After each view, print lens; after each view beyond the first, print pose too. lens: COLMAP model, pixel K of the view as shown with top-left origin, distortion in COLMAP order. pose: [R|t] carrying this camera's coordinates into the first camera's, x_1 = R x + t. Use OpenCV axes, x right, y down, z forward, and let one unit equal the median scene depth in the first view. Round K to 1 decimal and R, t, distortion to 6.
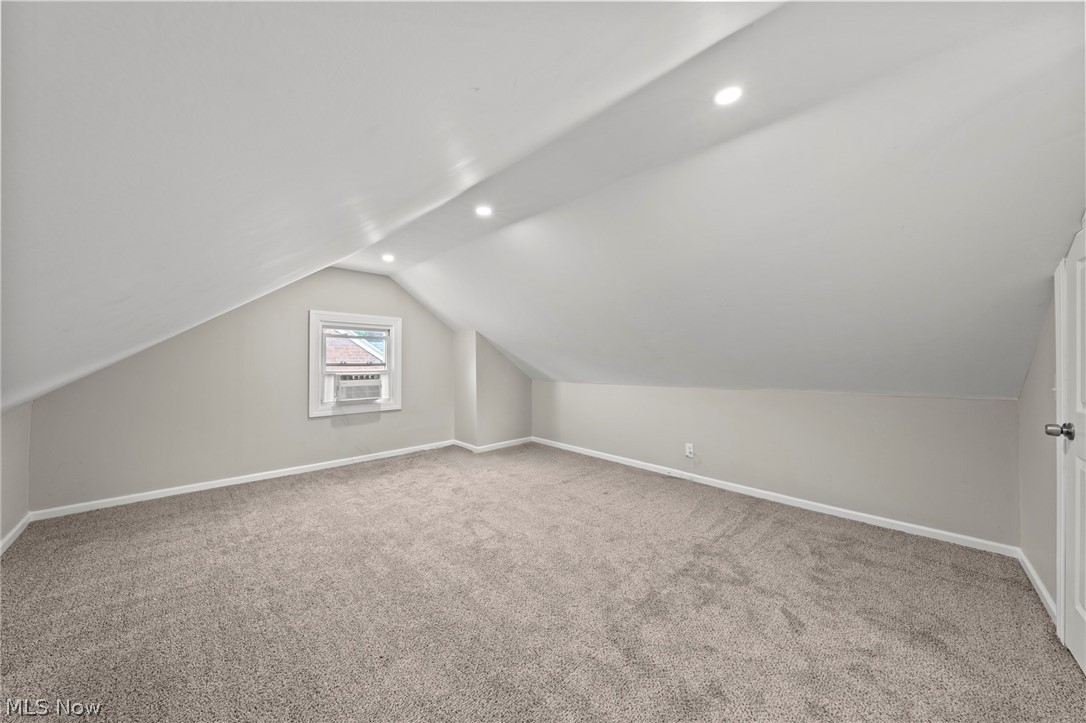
lens RADIAL K [[368.3, 0, 536.8], [0, 368.3, 360.0], [0, 0, 1]] dist [-0.002593, 0.000099]
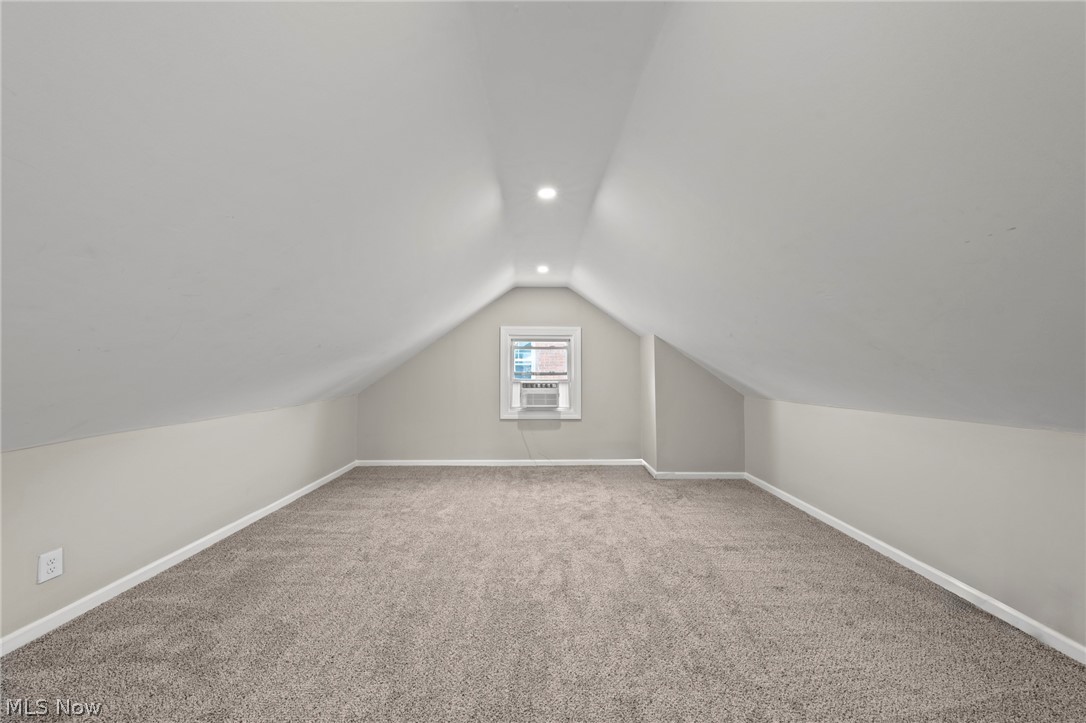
lens RADIAL K [[368.3, 0, 548.3], [0, 368.3, 363.0], [0, 0, 1]] dist [-0.002593, 0.000099]
pose [[0.728213, -0.014444, -0.685198, 0.279246], [0.001455, 0.999808, -0.019529, 0.002596], [0.685349, 0.013224, 0.728095, 0.250397]]
